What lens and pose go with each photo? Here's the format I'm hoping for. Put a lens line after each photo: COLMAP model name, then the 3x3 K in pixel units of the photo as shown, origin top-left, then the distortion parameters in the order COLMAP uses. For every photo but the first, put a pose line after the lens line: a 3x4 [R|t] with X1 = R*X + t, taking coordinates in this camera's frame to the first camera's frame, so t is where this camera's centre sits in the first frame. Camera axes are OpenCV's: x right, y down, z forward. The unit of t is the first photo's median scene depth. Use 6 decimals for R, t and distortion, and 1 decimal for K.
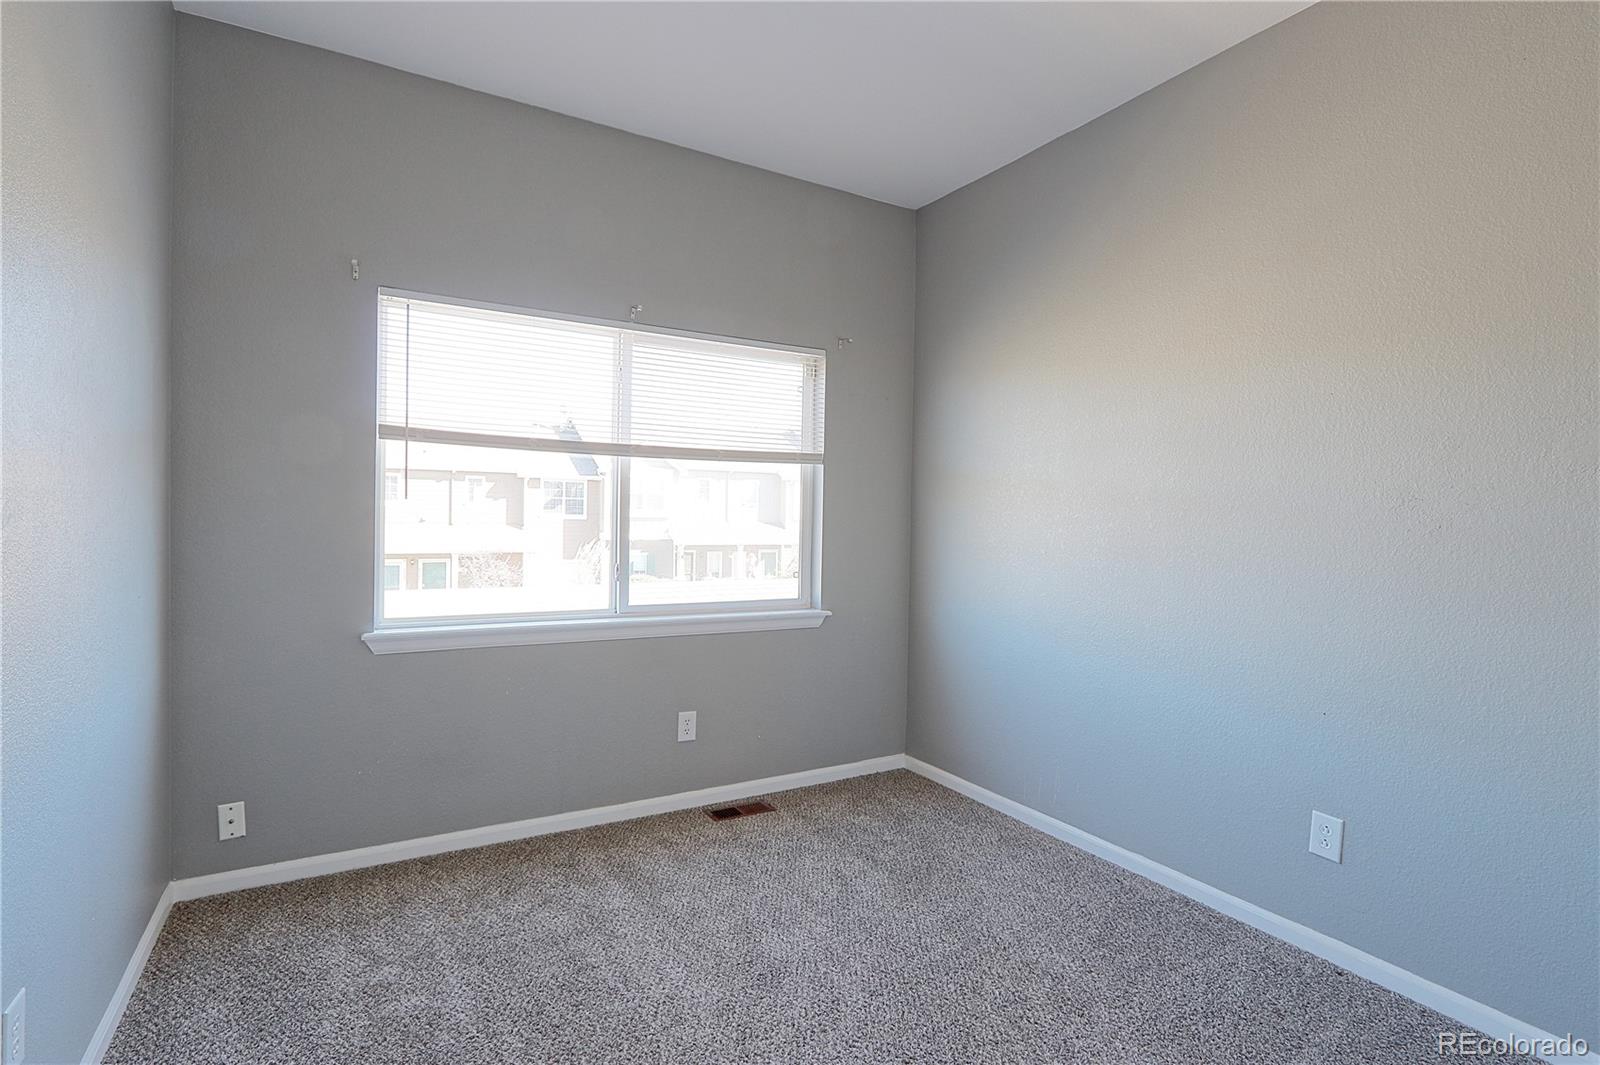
lens RADIAL K [[774.7, 0, 798.5], [0, 774.7, 551.7], [0, 0, 1]] dist [0.002225, 0.000343]
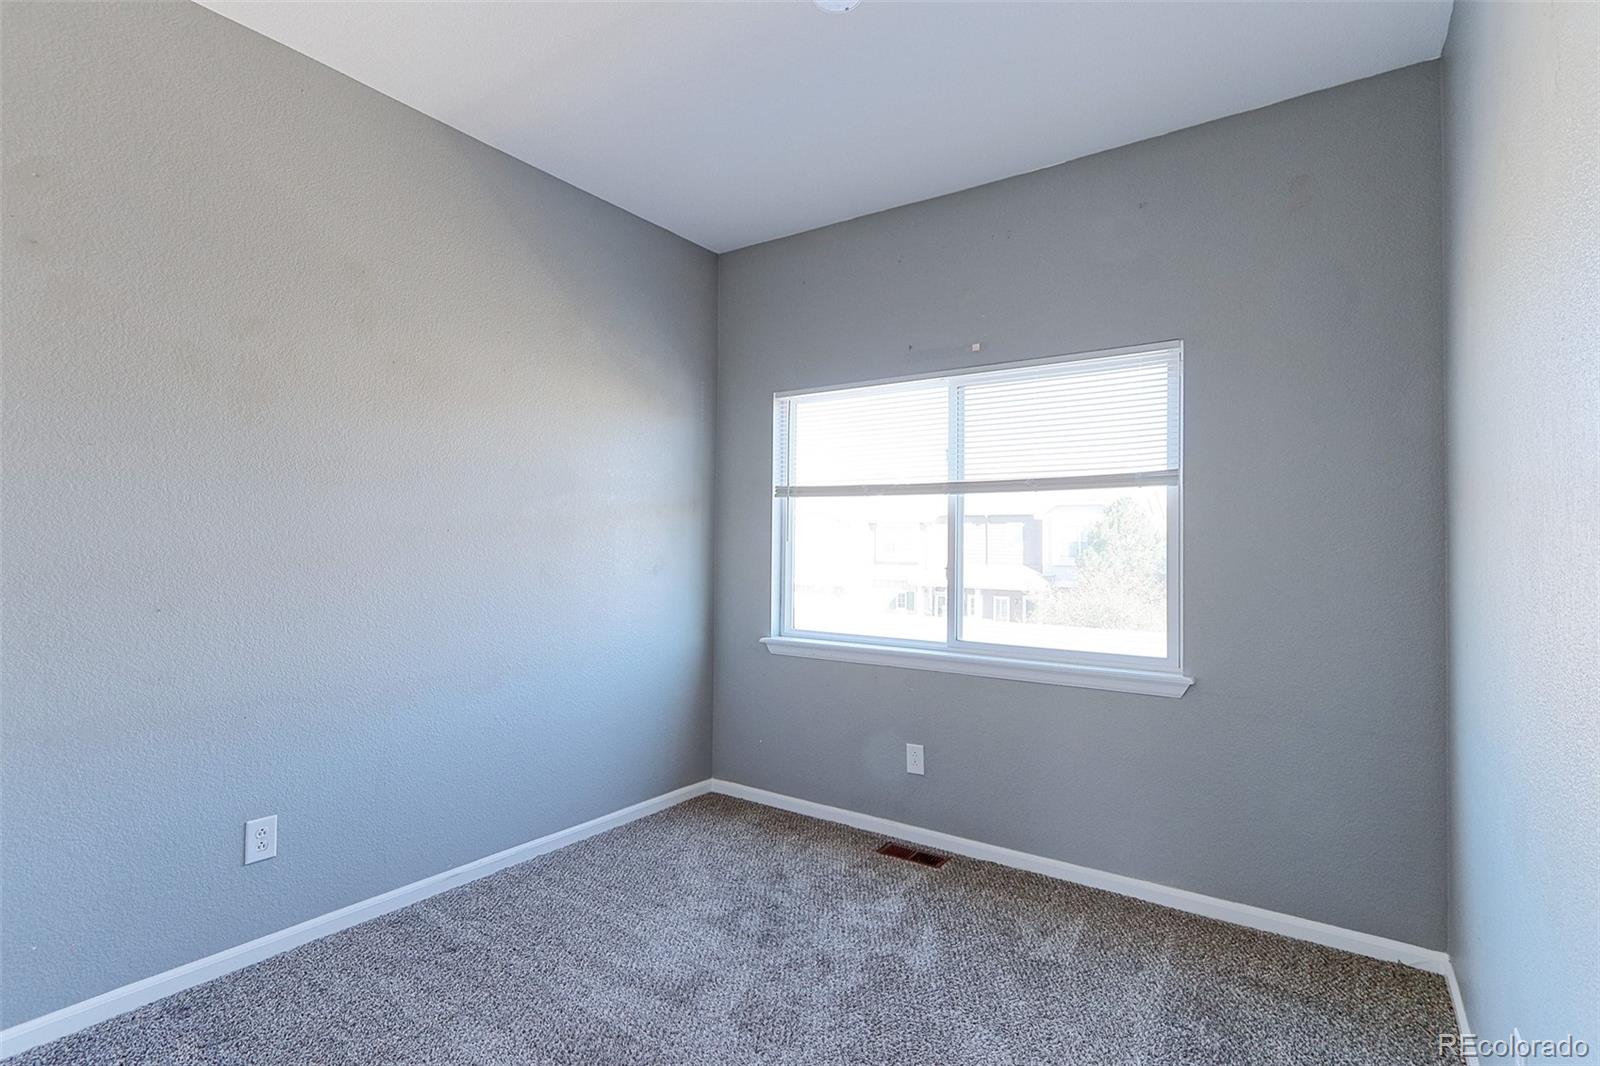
lens RADIAL K [[770.4, 0, 792.3], [0, 770.4, 529.1], [0, 0, 1]] dist [0.000504, 0.000535]
pose [[0.426090, -0.034363, -0.904028, 0.578095], [-0.050030, 0.996854, -0.061472, -0.002186], [0.903296, 0.071421, 0.423031, 0.338261]]
